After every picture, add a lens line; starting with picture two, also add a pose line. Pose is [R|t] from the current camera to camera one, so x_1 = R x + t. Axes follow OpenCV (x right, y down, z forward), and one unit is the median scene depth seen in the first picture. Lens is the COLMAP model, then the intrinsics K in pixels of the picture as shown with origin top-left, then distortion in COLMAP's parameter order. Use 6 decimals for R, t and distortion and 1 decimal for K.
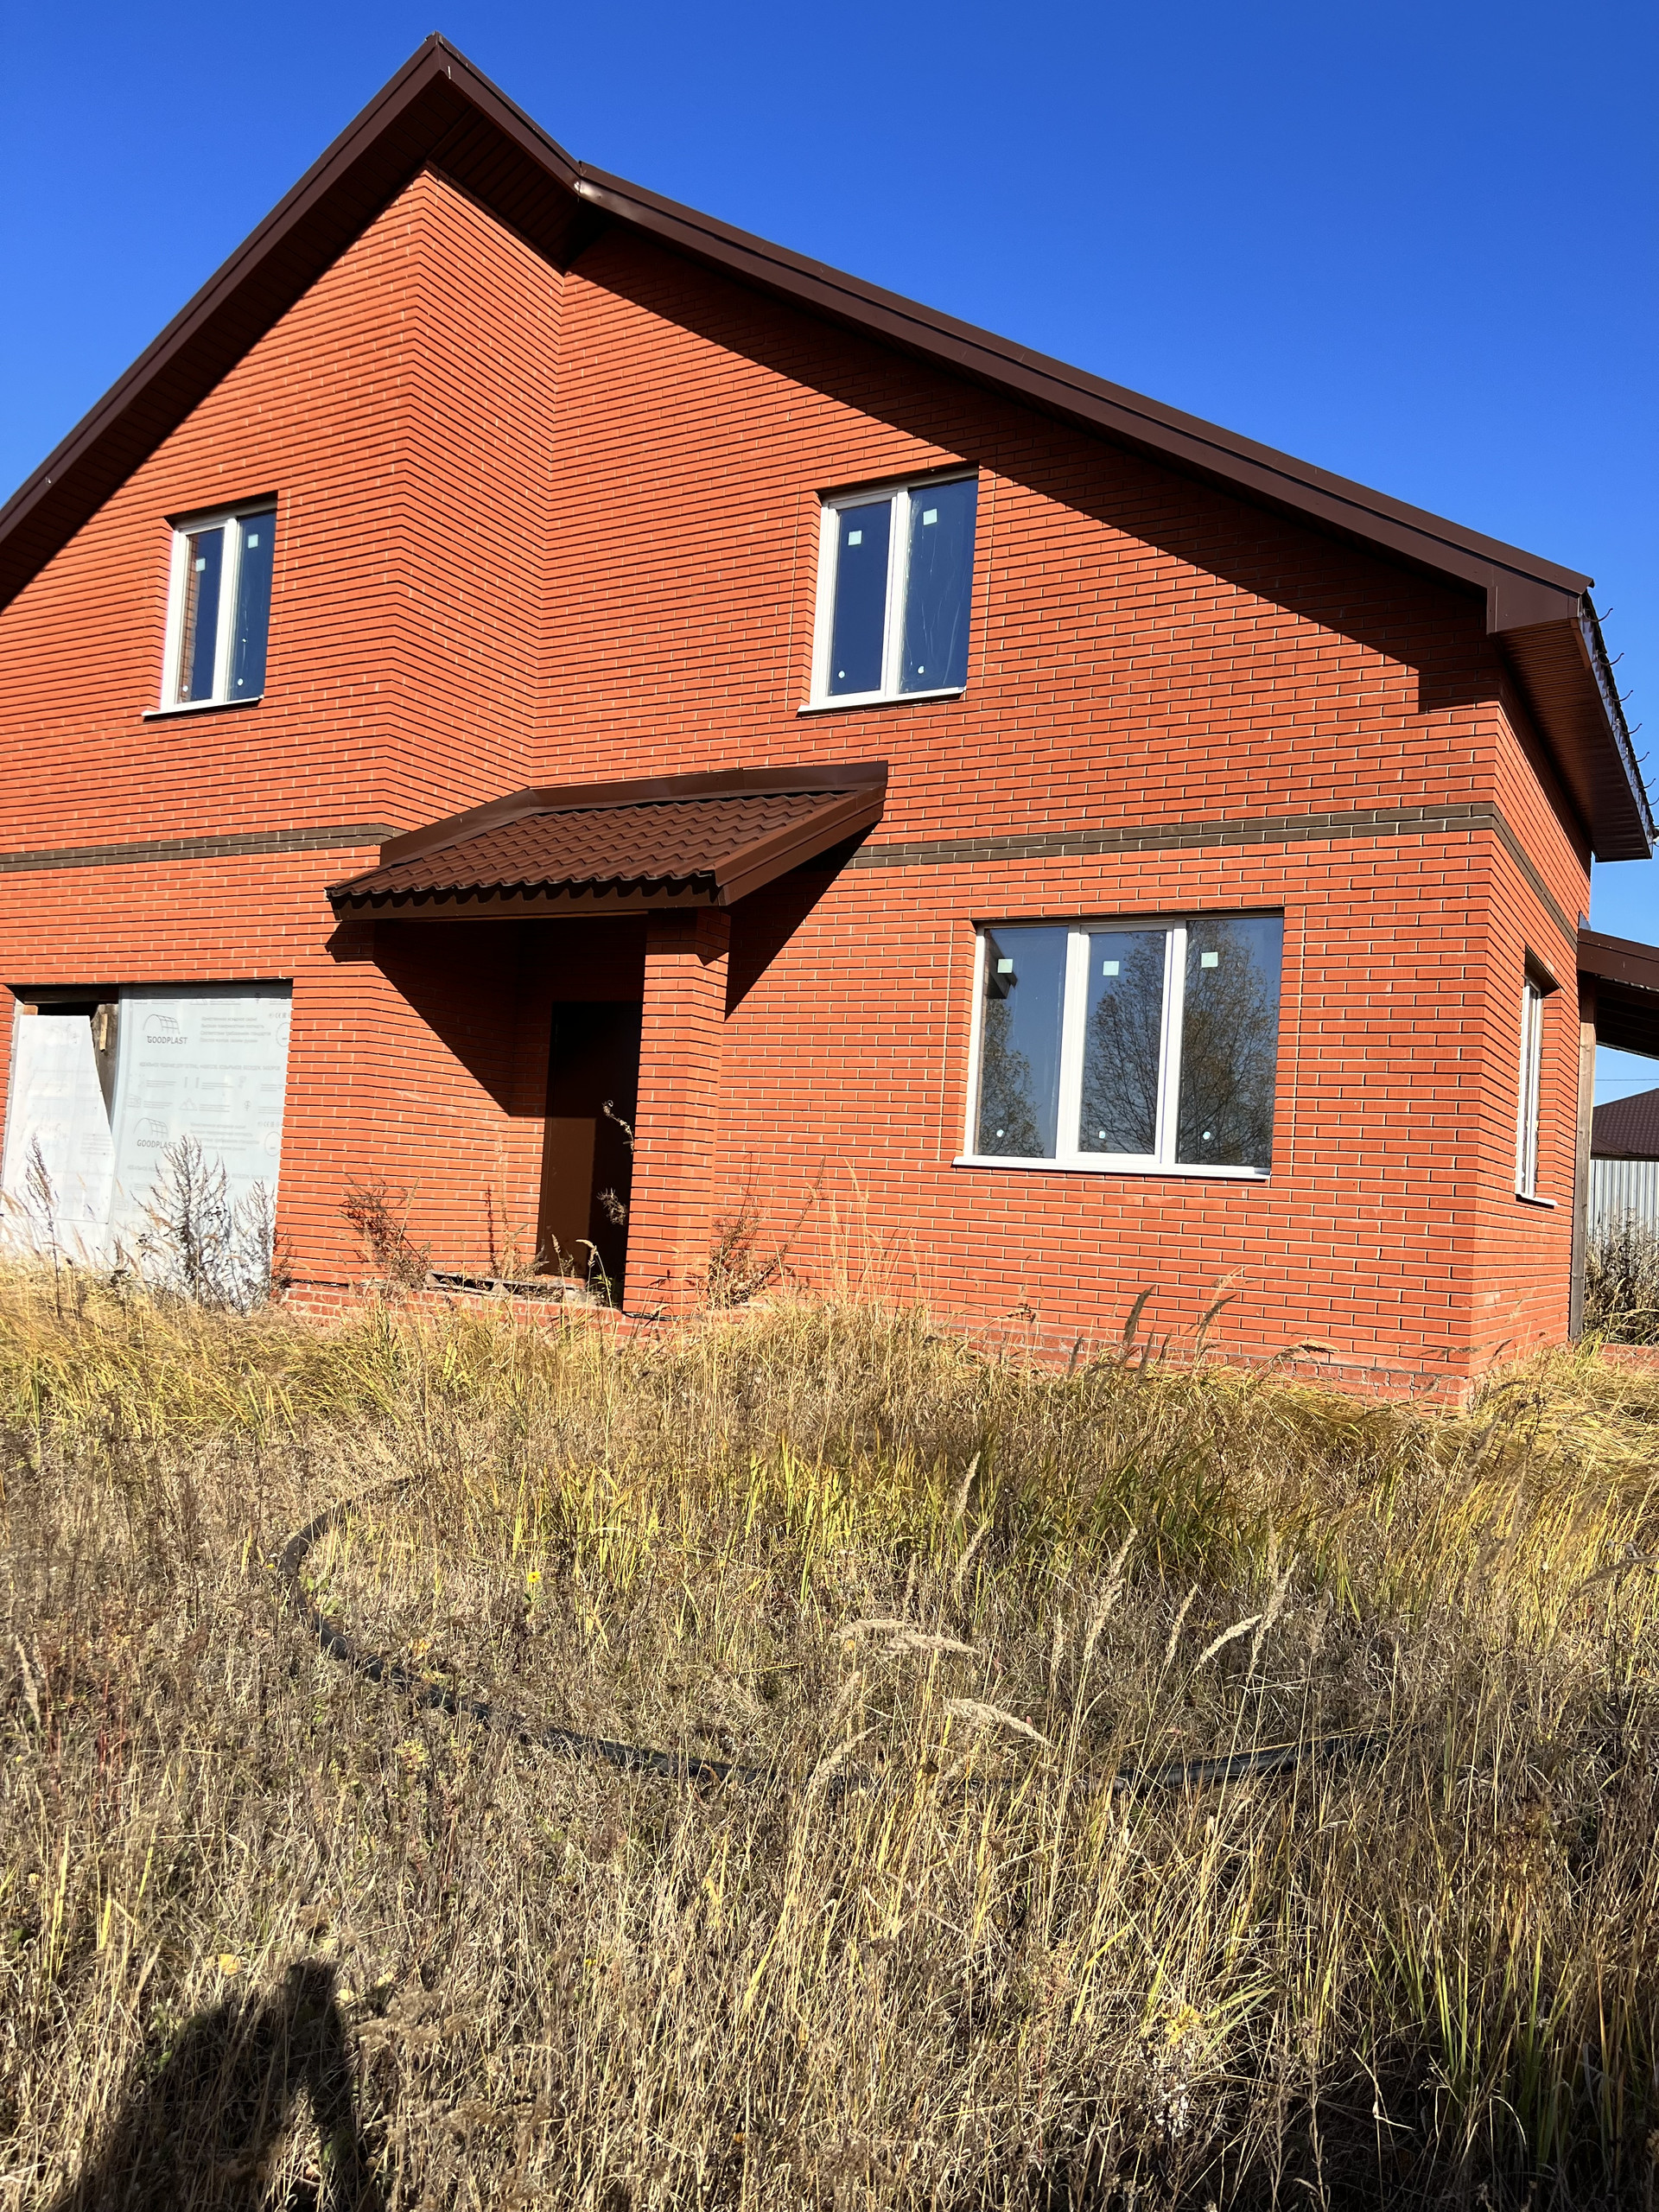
lens RADIAL K [[1657.5, 0, 813.0], [0, 1657.5, 1119.8], [0, 0, 1]] dist [0.085372, -0.087124]
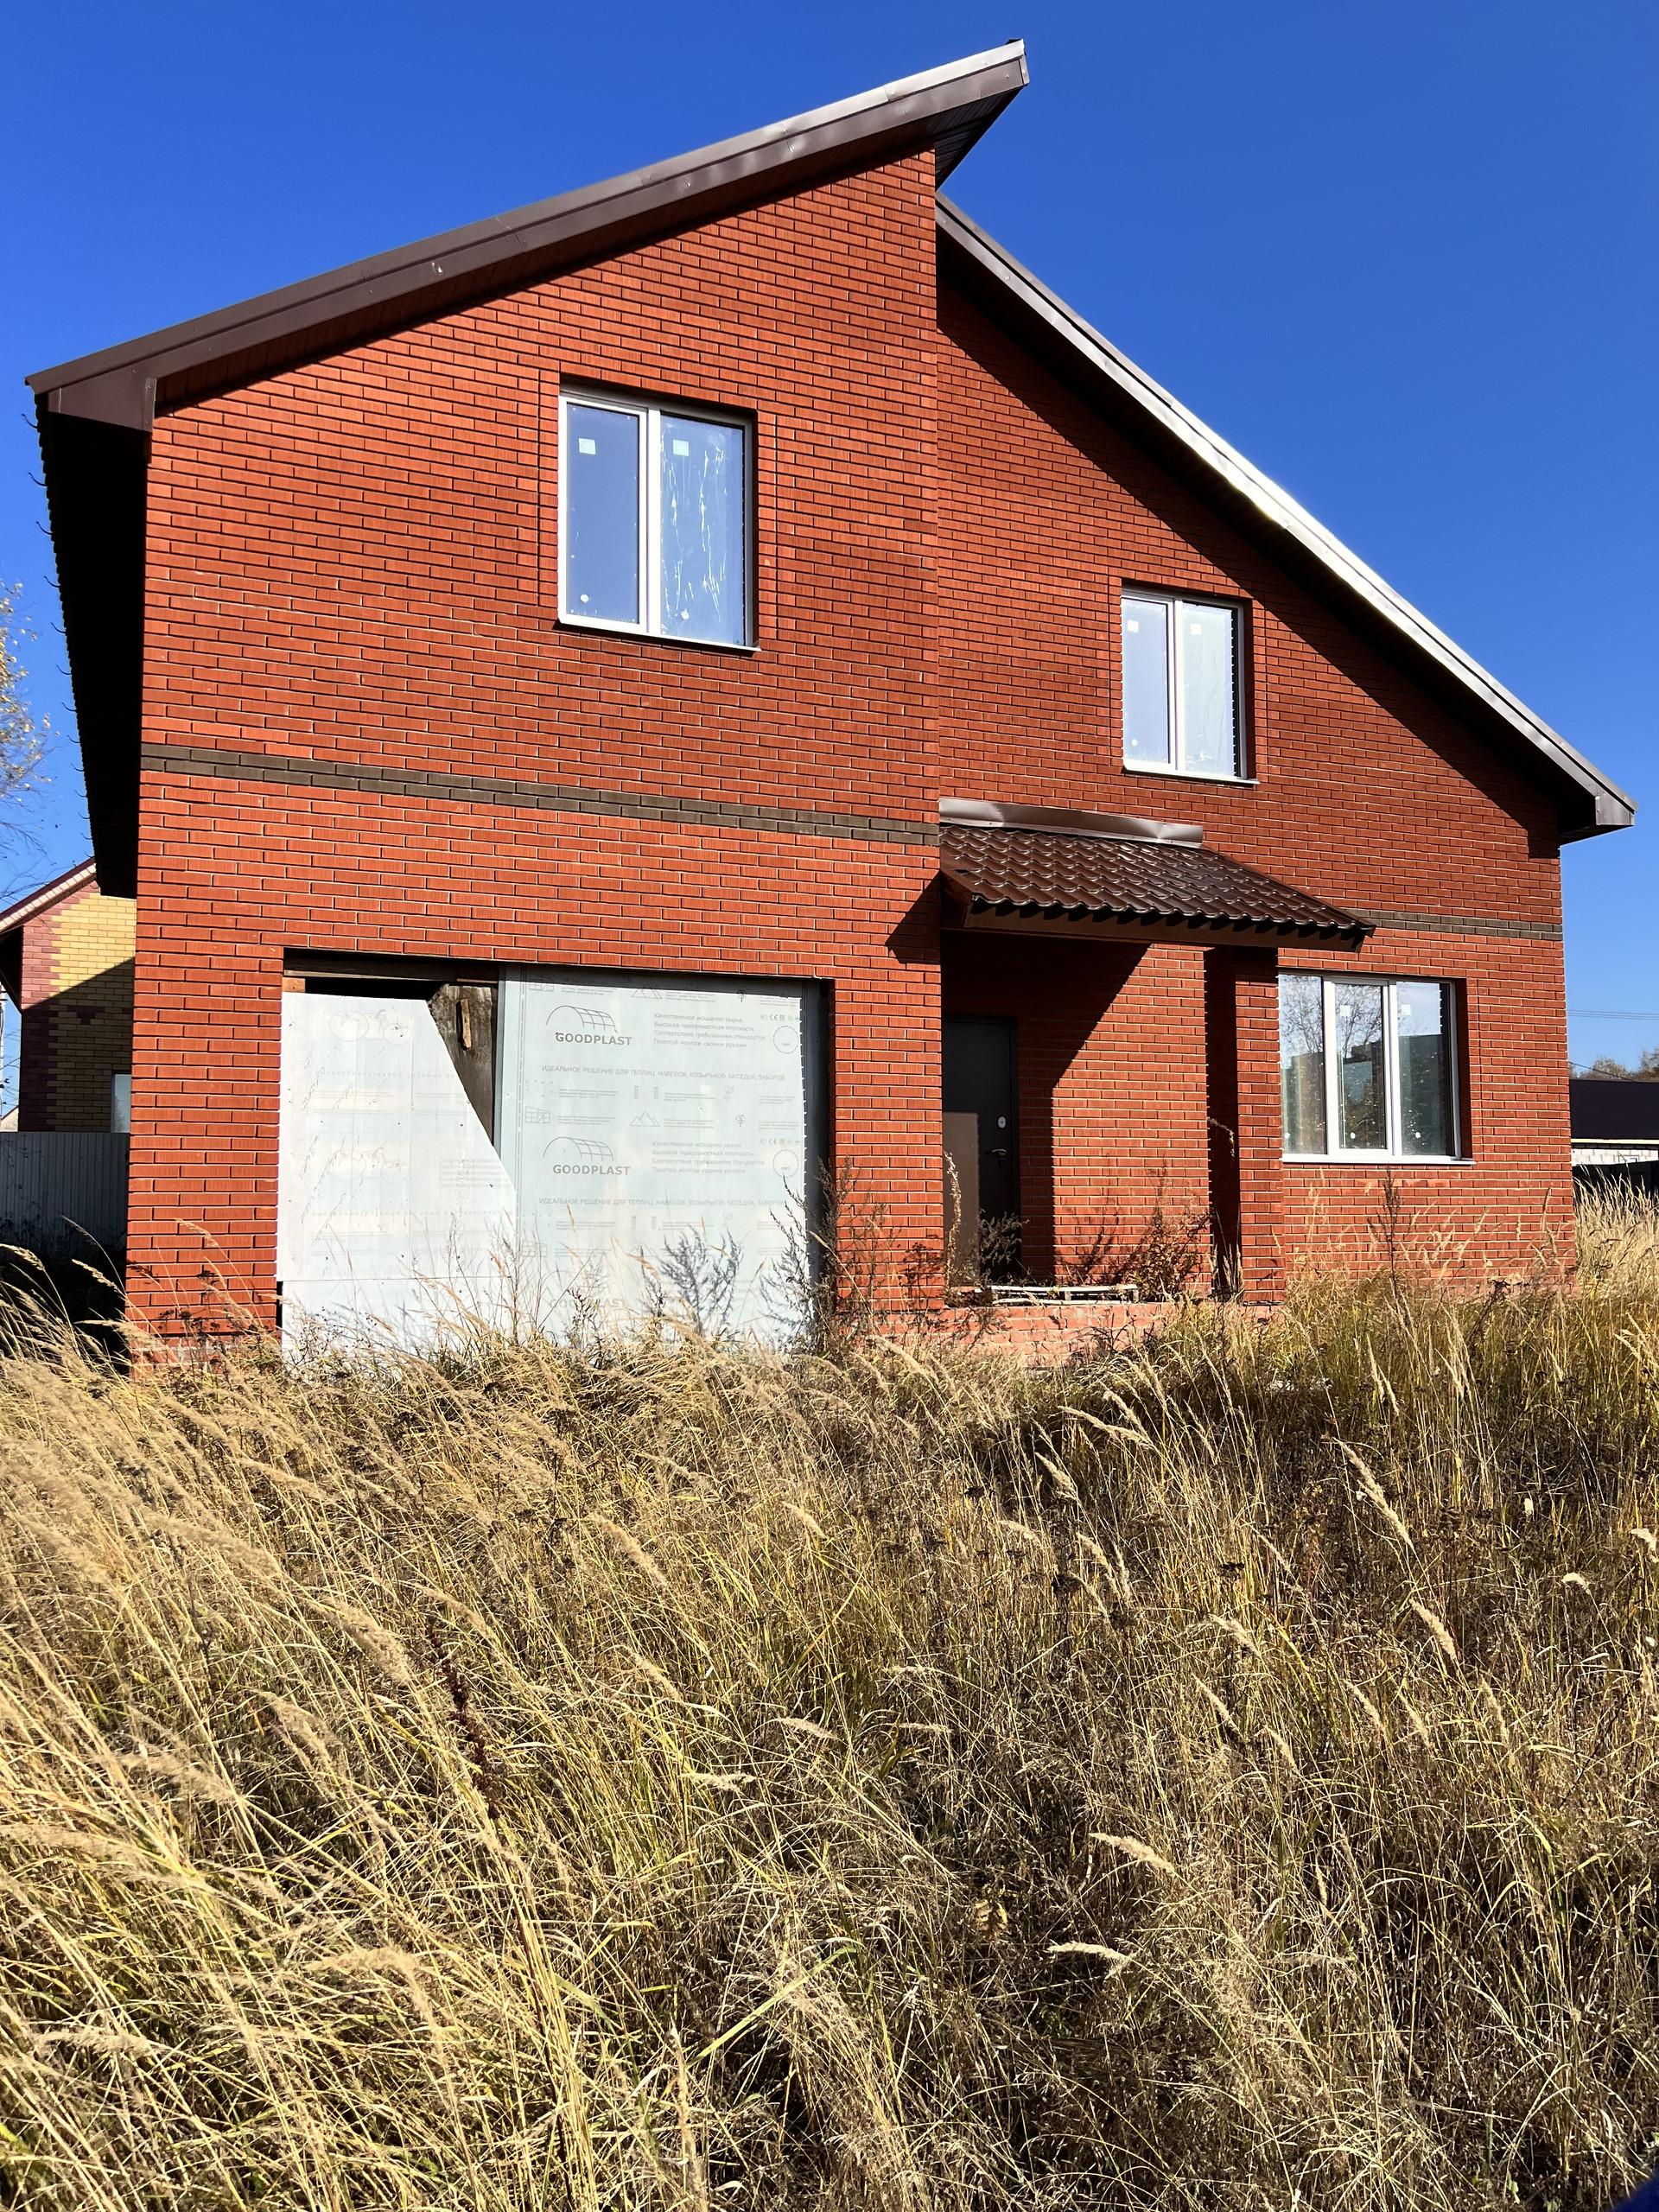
lens RADIAL K [[1657.5, 0, 813.0], [0, 1657.5, 1119.8], [0, 0, 1]] dist [0.085372, -0.087124]
pose [[0.605572, -0.015402, 0.795641, -1.131470], [0.001356, 0.999831, 0.018323, -0.026955], [-0.795789, -0.010017, 0.605491, 0.511601]]
